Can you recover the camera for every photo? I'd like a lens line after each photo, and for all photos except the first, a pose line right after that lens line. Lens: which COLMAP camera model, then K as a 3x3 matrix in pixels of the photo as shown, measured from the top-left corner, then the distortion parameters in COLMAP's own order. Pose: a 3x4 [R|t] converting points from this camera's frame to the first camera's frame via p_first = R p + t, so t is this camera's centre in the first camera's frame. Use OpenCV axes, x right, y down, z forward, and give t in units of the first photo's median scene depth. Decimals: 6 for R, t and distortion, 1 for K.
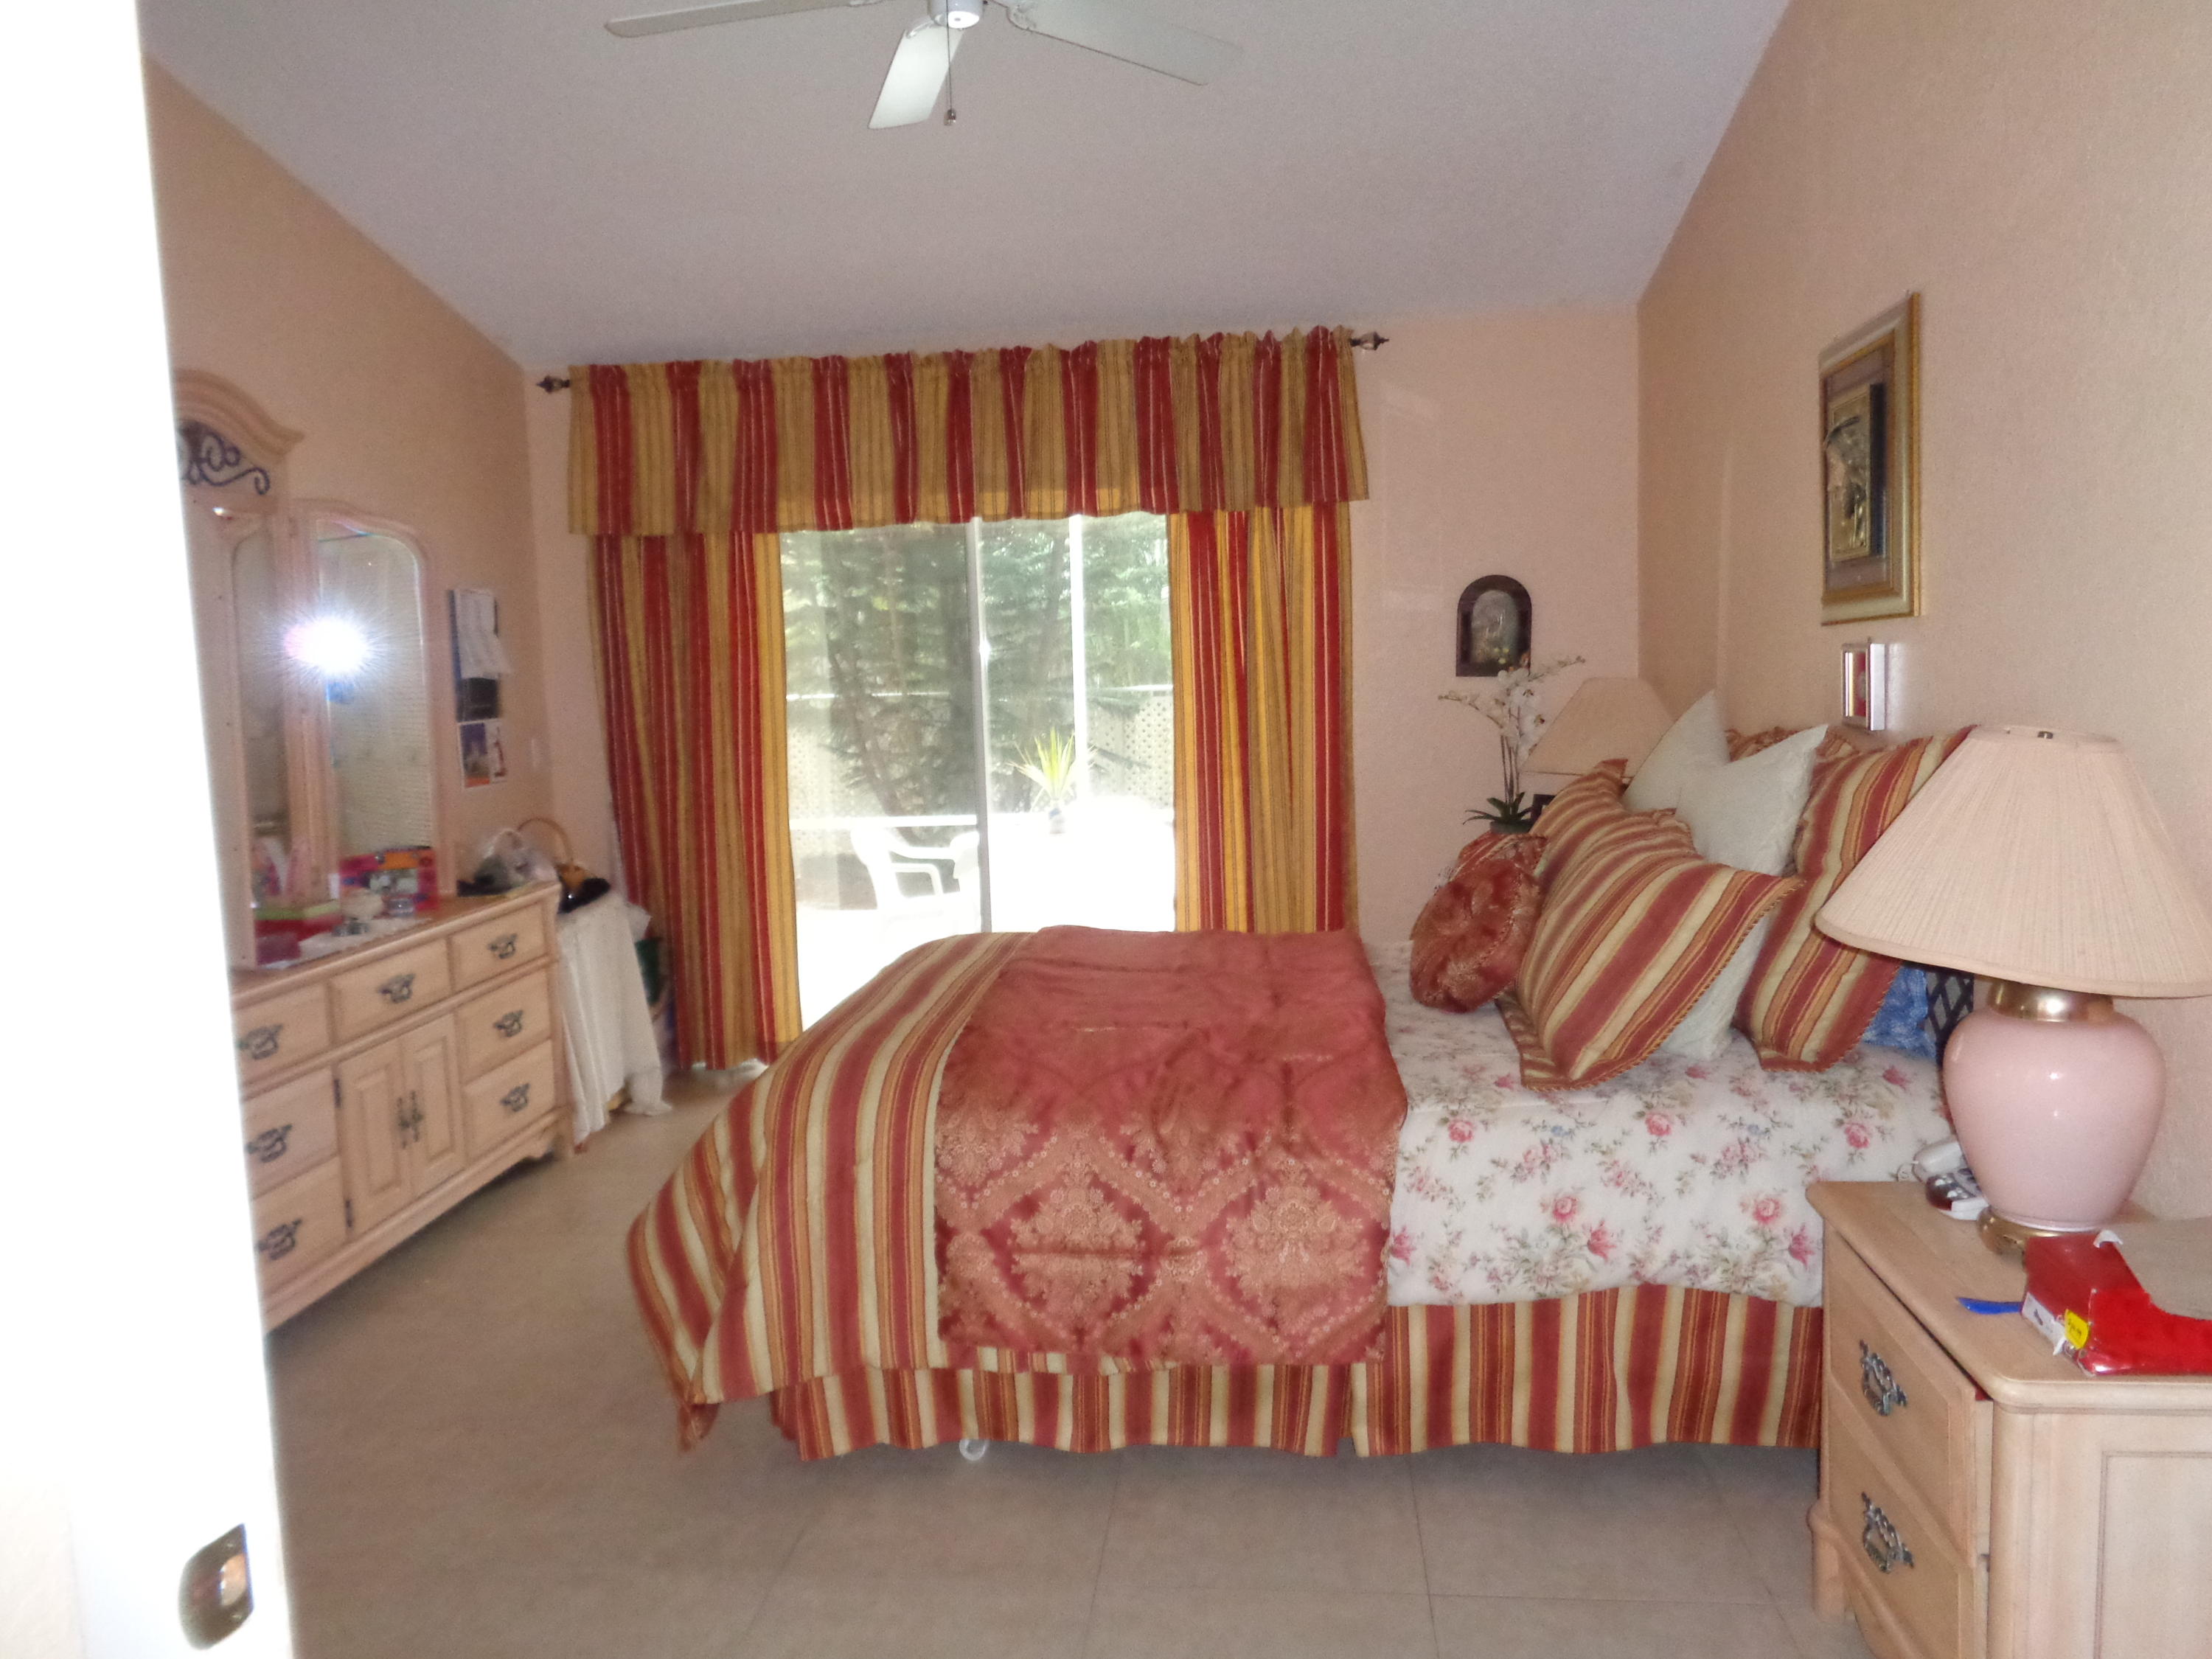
lens RADIAL K [[1647.1, 0, 1106.0], [0, 1647.1, 829.5], [0, 0, 1]] dist [-0.003199, -0.004071]
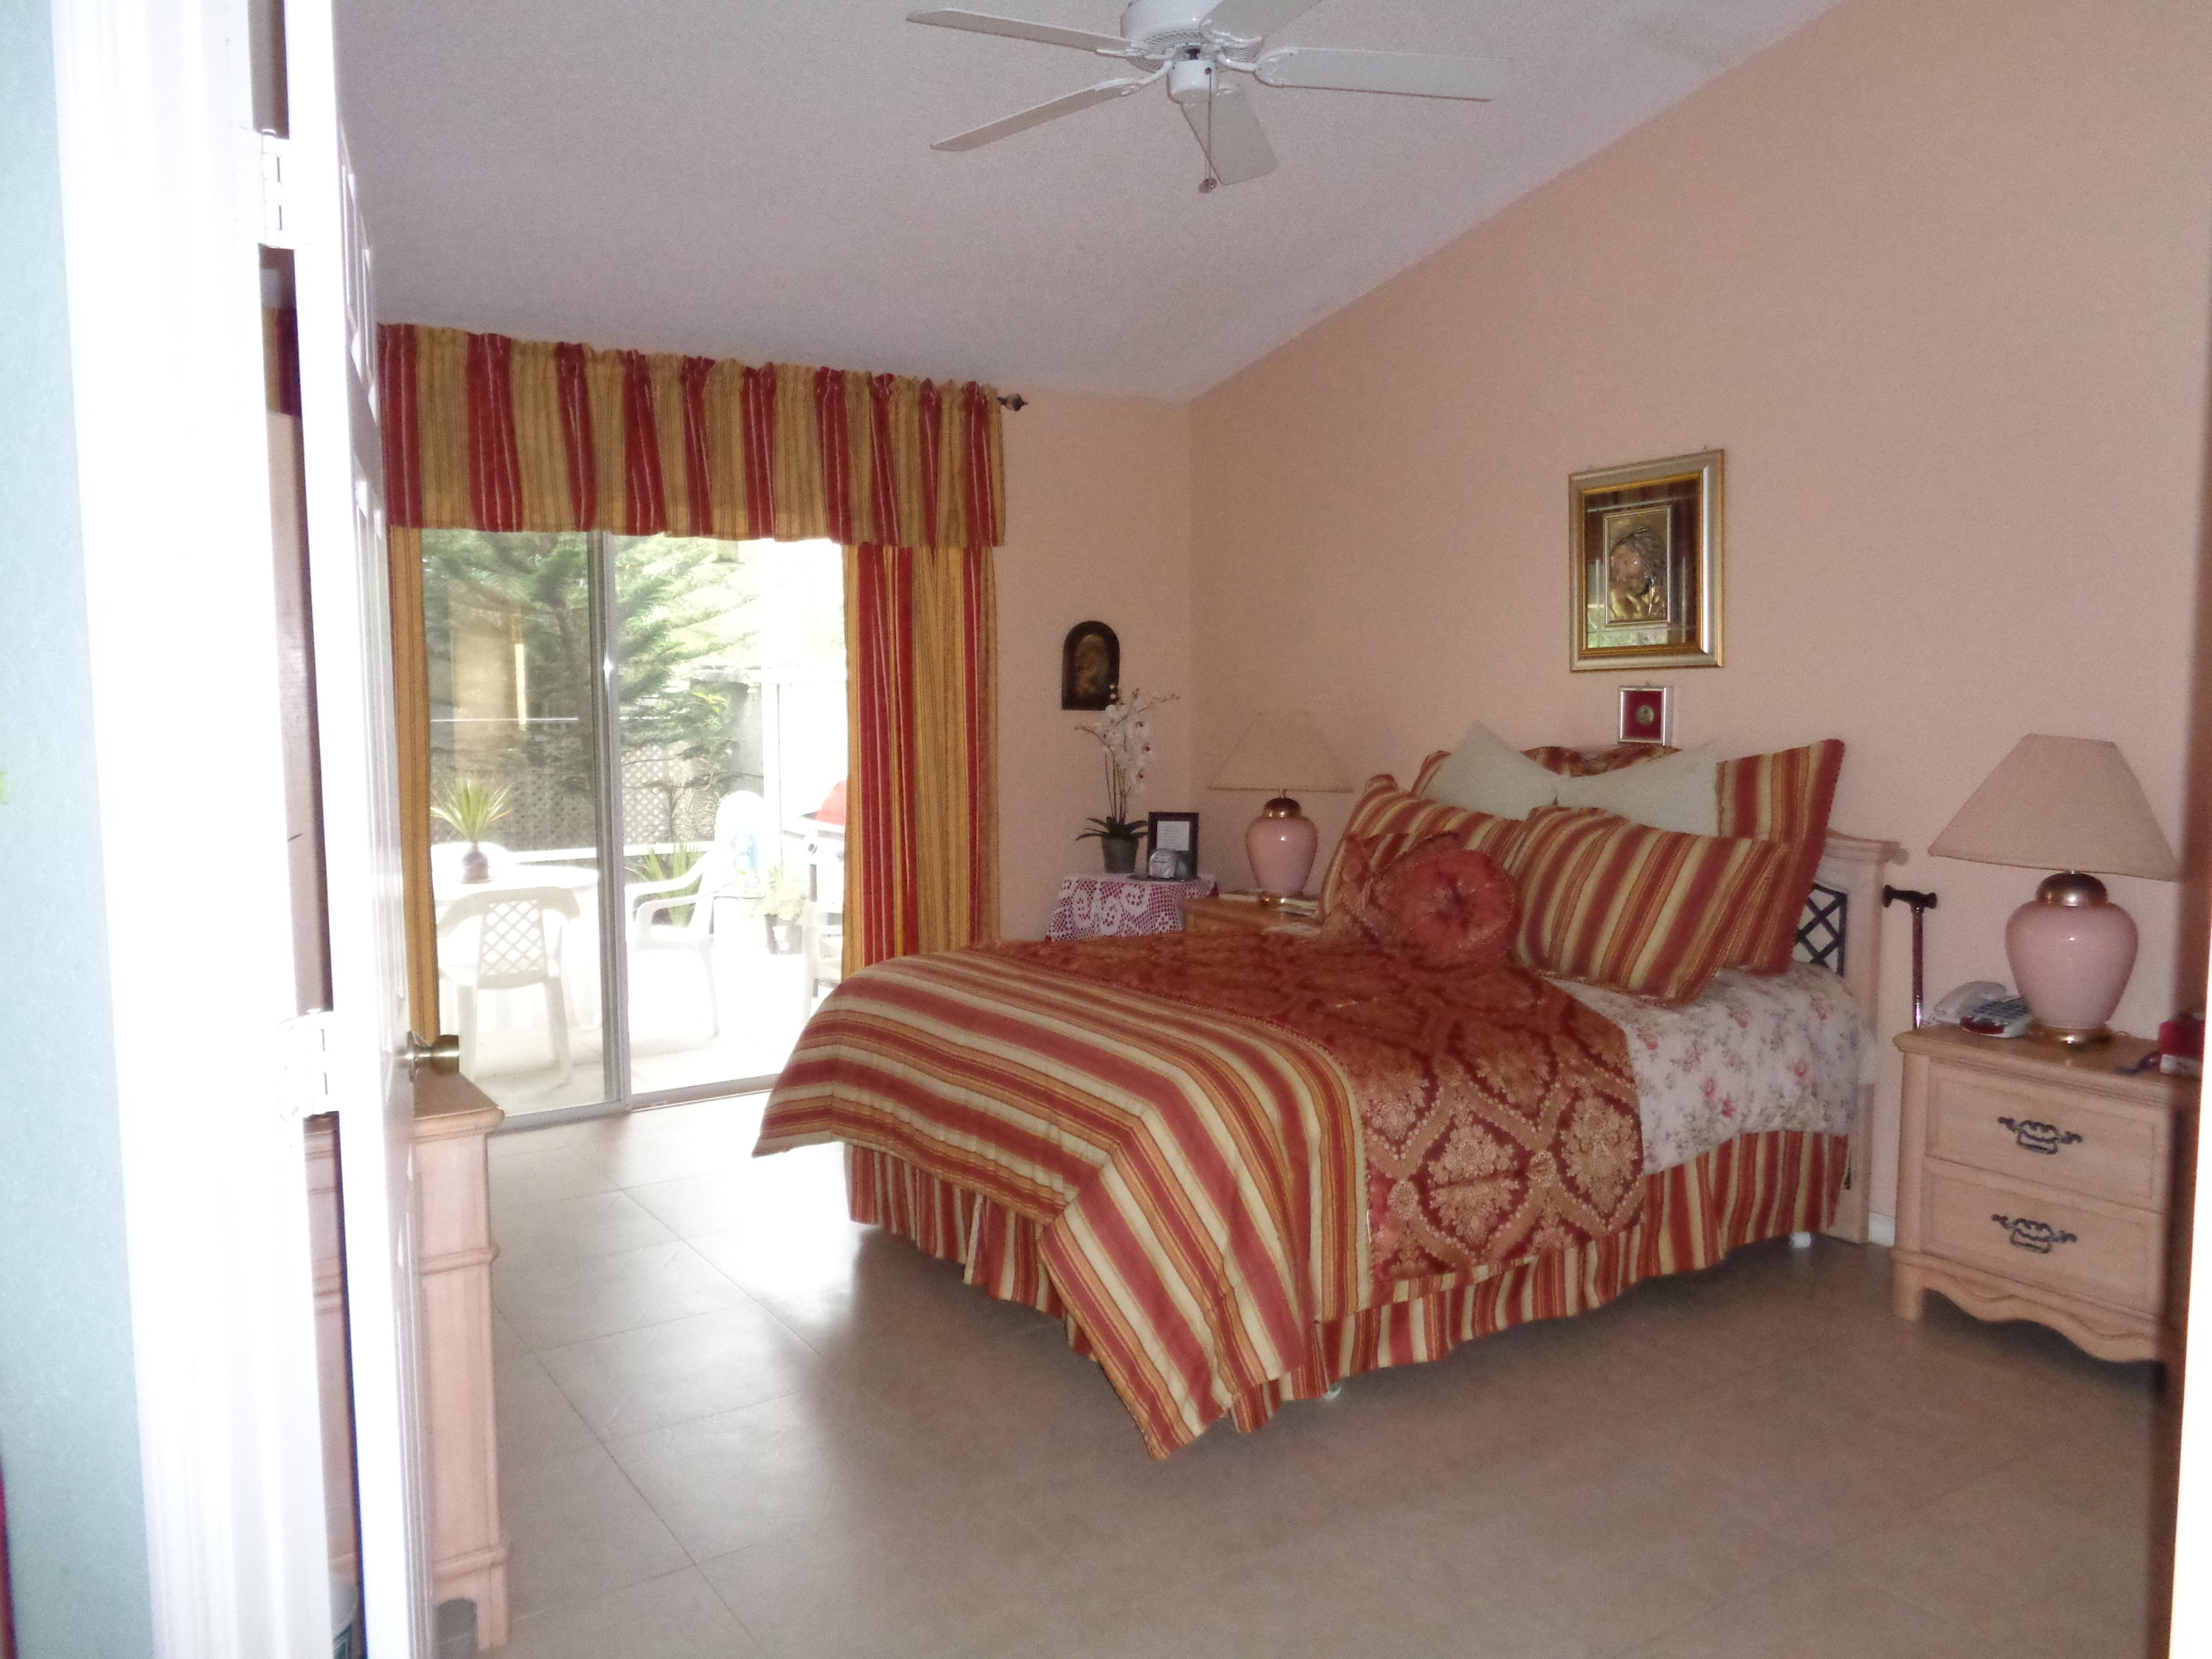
lens RADIAL K [[1647.1, 0, 1106.0], [0, 1647.1, 829.5], [0, 0, 1]] dist [-0.003199, -0.004071]
pose [[0.770425, -0.029208, 0.636861, -0.496386], [0.046833, 0.998844, -0.010845, 0.002473], [-0.635808, 0.038181, 0.770902, 0.125379]]
